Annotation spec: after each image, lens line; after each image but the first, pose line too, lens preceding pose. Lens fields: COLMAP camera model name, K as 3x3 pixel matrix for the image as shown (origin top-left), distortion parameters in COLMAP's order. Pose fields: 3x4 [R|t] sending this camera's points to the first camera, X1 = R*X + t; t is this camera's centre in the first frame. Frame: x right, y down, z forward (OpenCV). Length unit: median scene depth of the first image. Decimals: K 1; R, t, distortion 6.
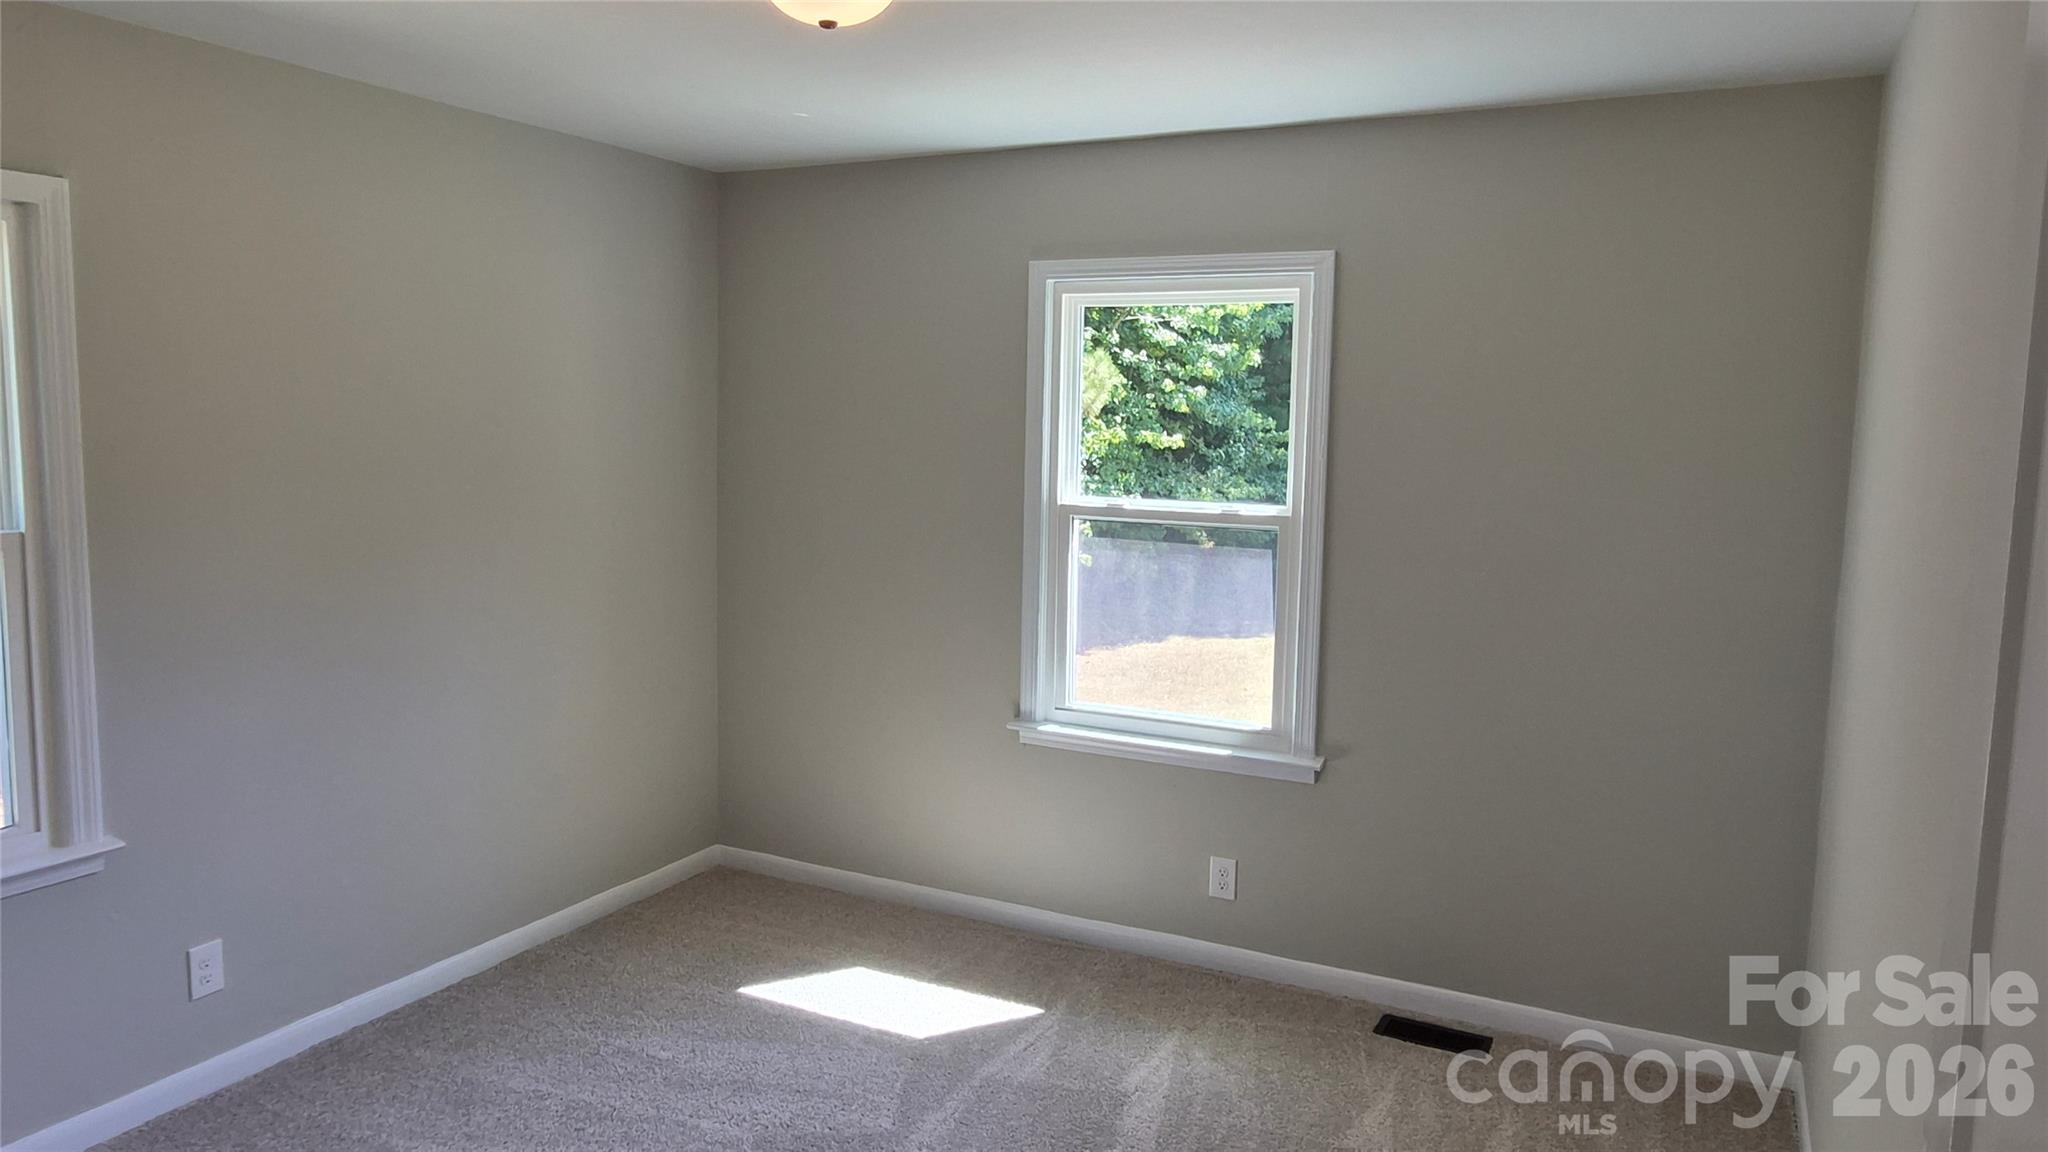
lens RADIAL K [[1369.2, 0, 1030.0], [0, 1369.2, 579.7], [0, 0, 1]] dist [0.003856, 0.003244]
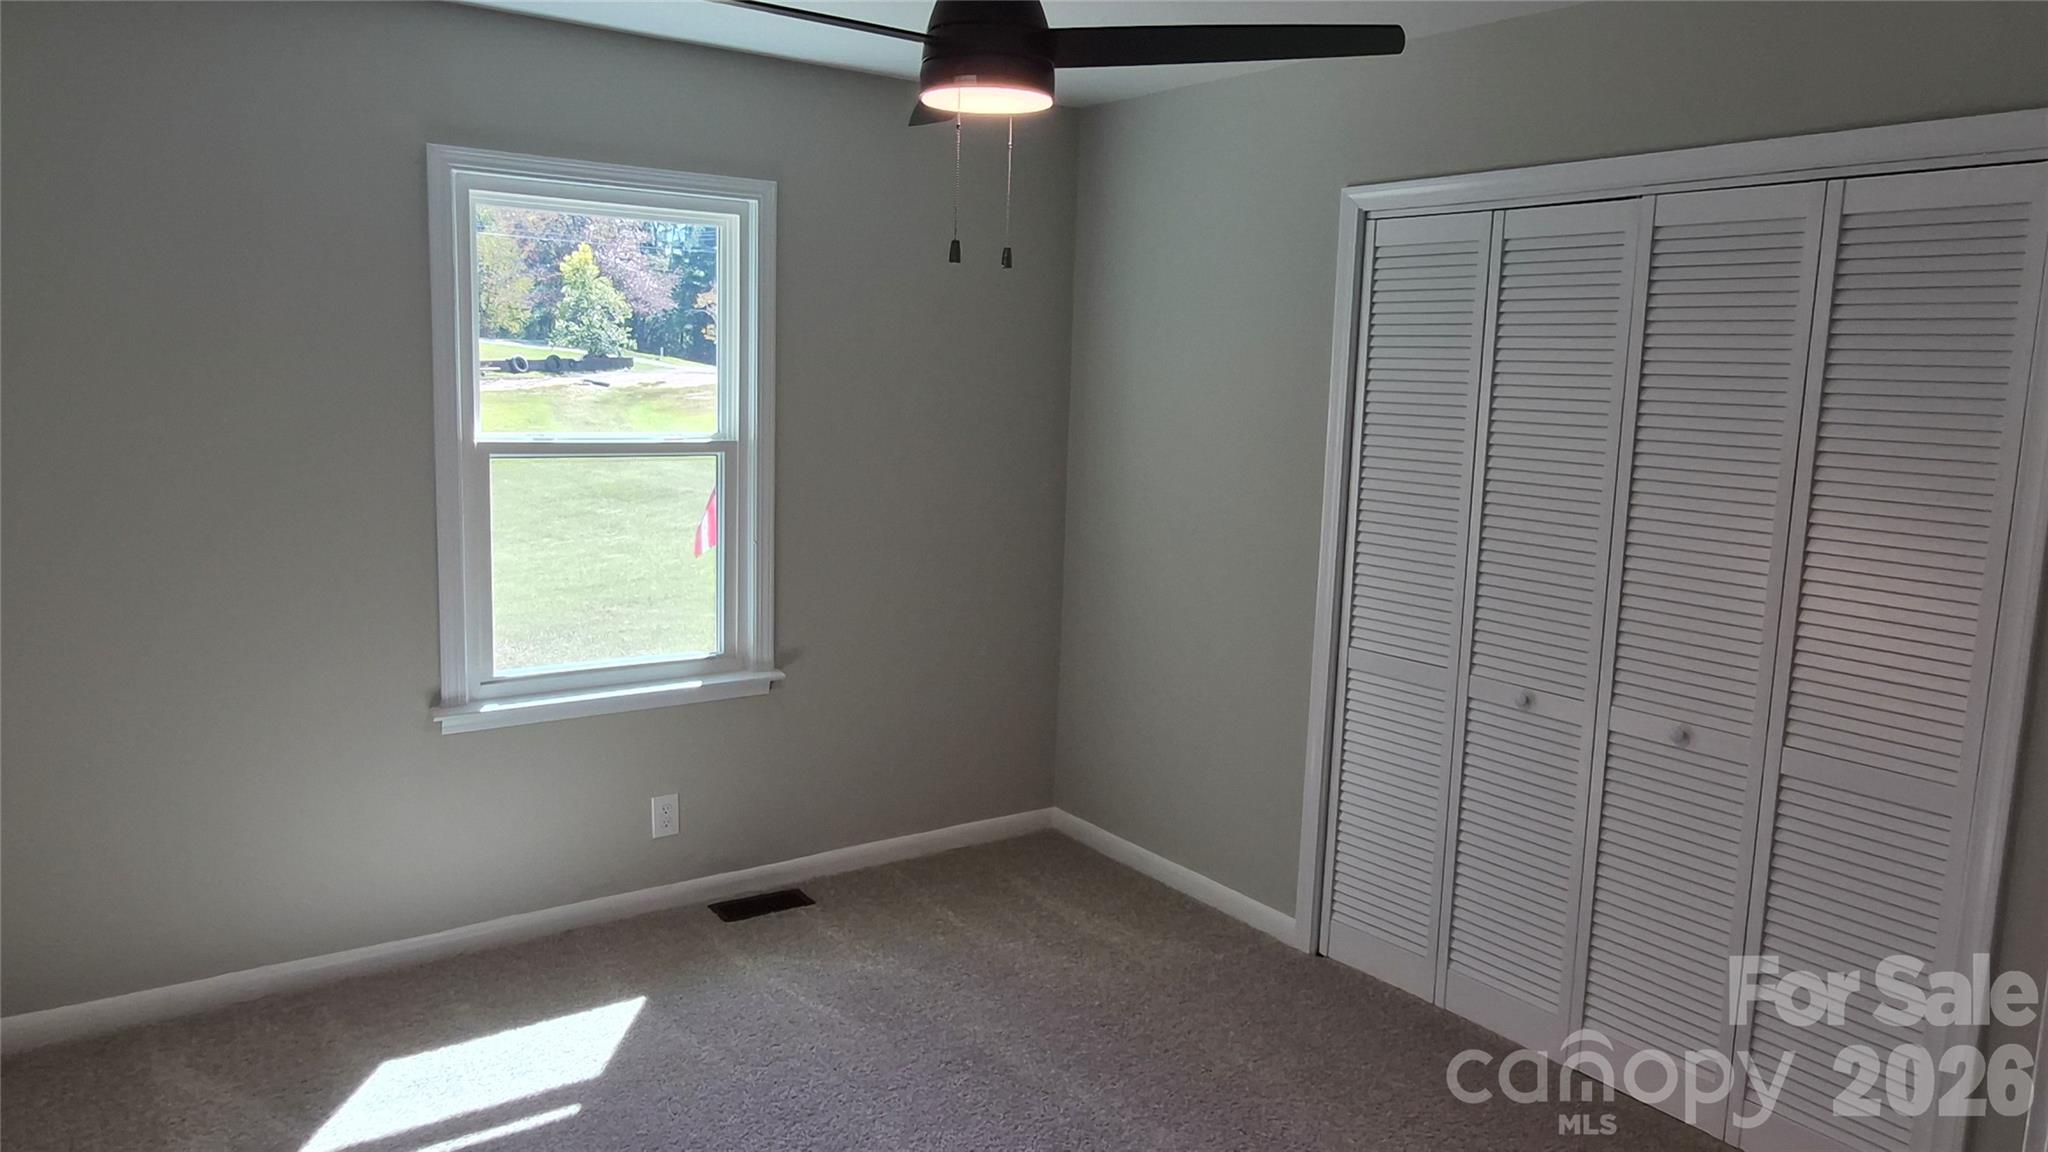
lens RADIAL K [[1369.2, 0, 1028.2], [0, 1369.2, 580.3], [0, 0, 1]] dist [0.003856, 0.003244]
pose [[0.463373, -0.148348, 0.873658, -0.585390], [0.080483, 0.988859, 0.125223, -0.051761], [-0.882501, 0.012289, 0.470150, 0.315922]]
